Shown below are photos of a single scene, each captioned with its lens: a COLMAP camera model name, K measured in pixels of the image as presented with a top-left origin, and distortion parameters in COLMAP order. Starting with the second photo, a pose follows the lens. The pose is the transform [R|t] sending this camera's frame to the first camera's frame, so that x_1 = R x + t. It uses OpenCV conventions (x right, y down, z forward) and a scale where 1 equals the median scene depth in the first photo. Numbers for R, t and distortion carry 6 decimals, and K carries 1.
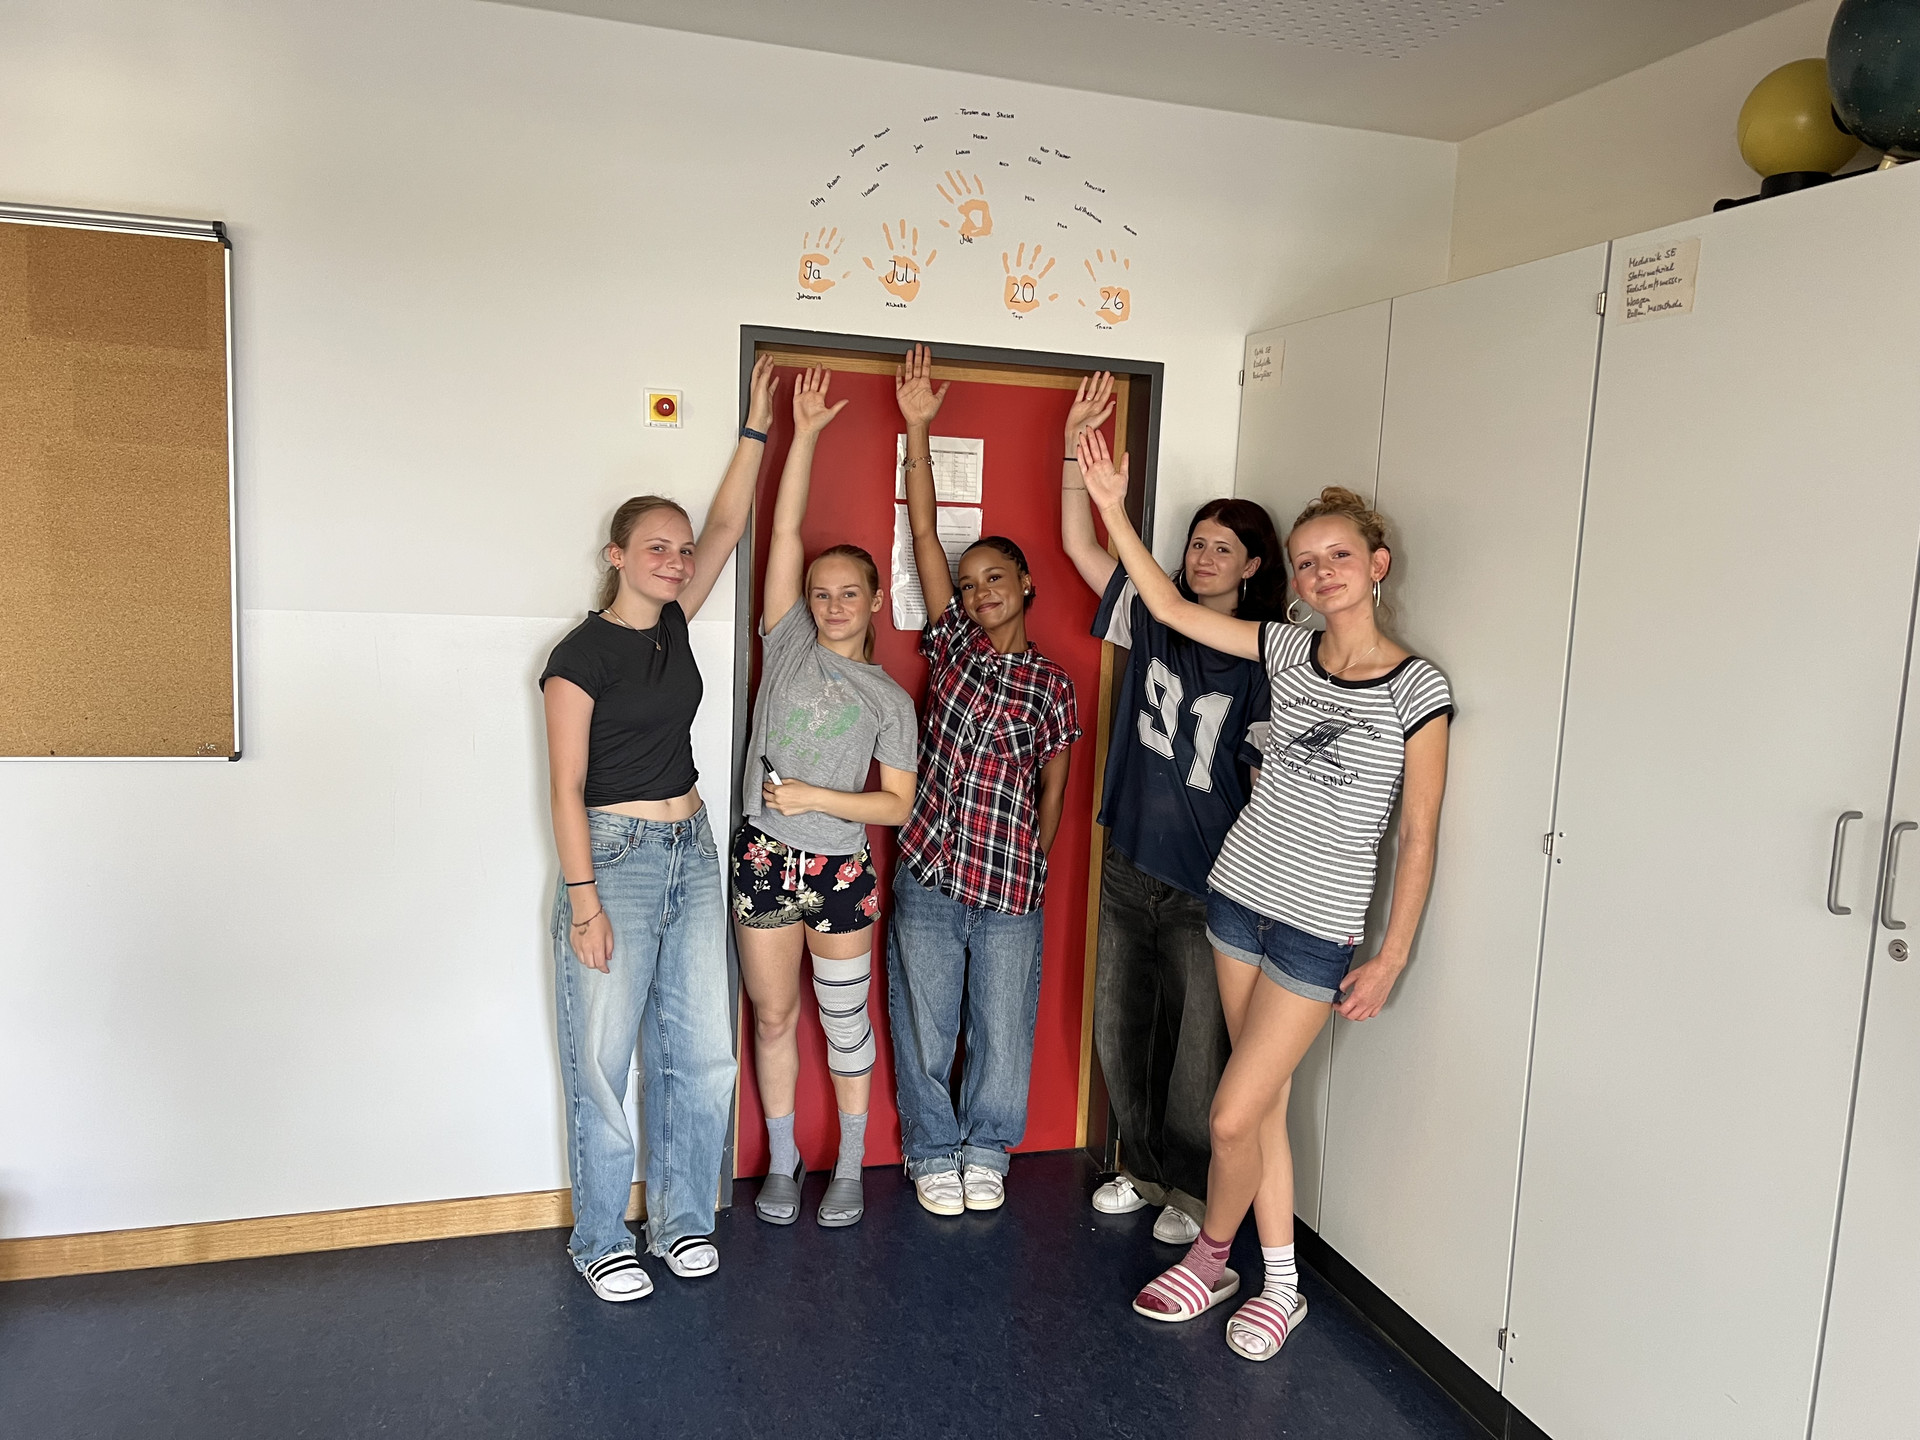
lens RADIAL K [[1461.9, 0, 958.4], [0, 1461.9, 724.1], [0, 0, 1]] dist [-0.000806, 0.003246]
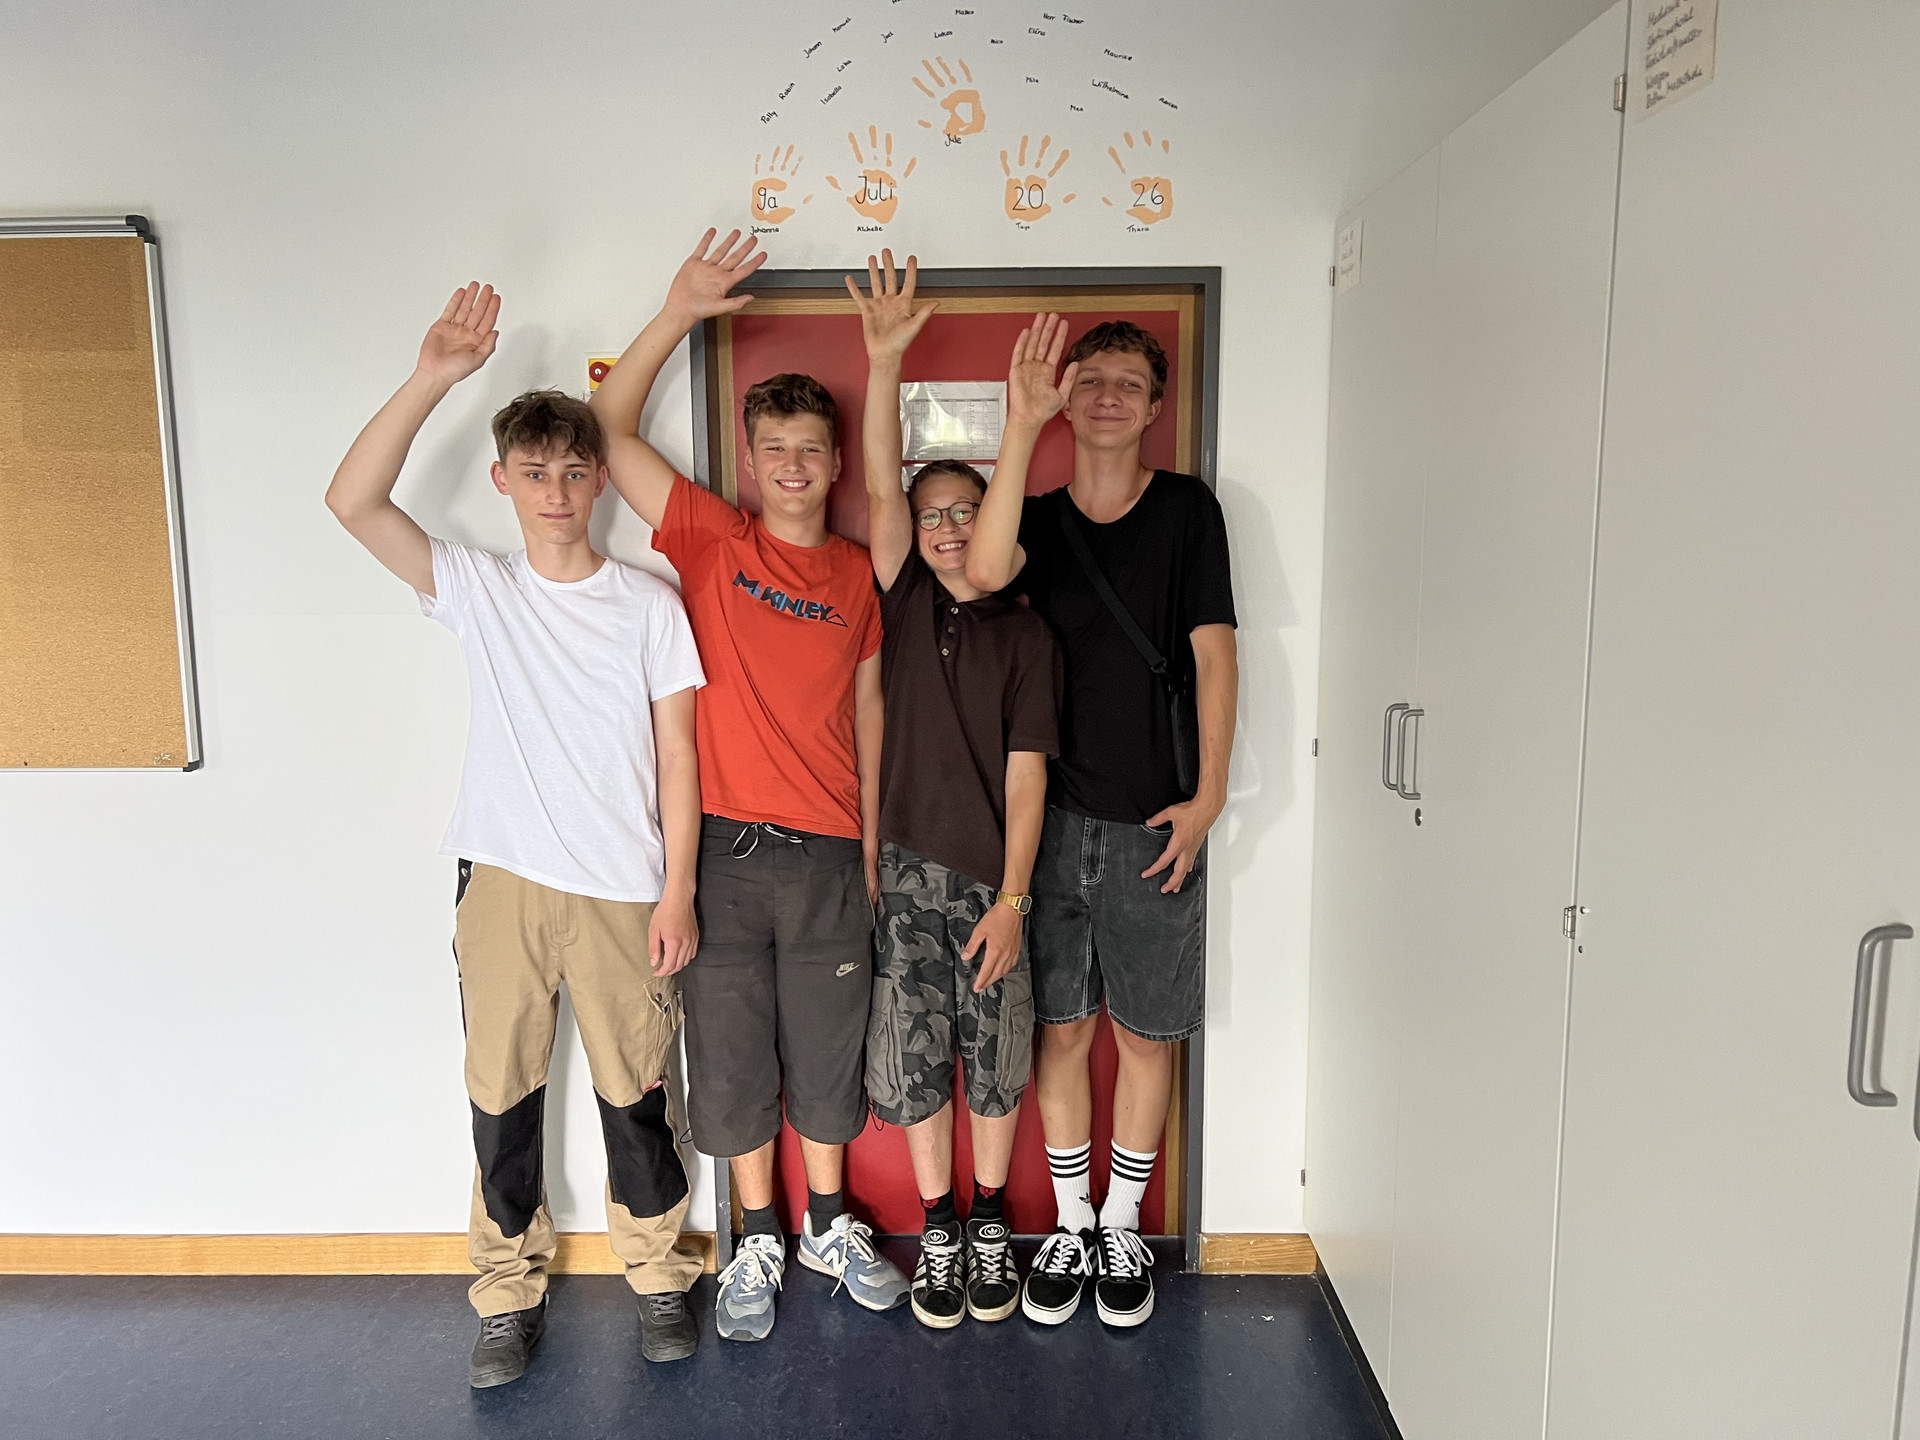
lens RADIAL K [[1461.9, 0, 962.2], [0, 1461.9, 712.1], [0, 0, 1]] dist [-0.000806, 0.003246]
pose [[0.948015, -0.005264, -0.318182, 0.276719], [0.009700, 0.999877, 0.012359, -0.019316], [0.318077, -0.014803, 0.947949, 0.219394]]
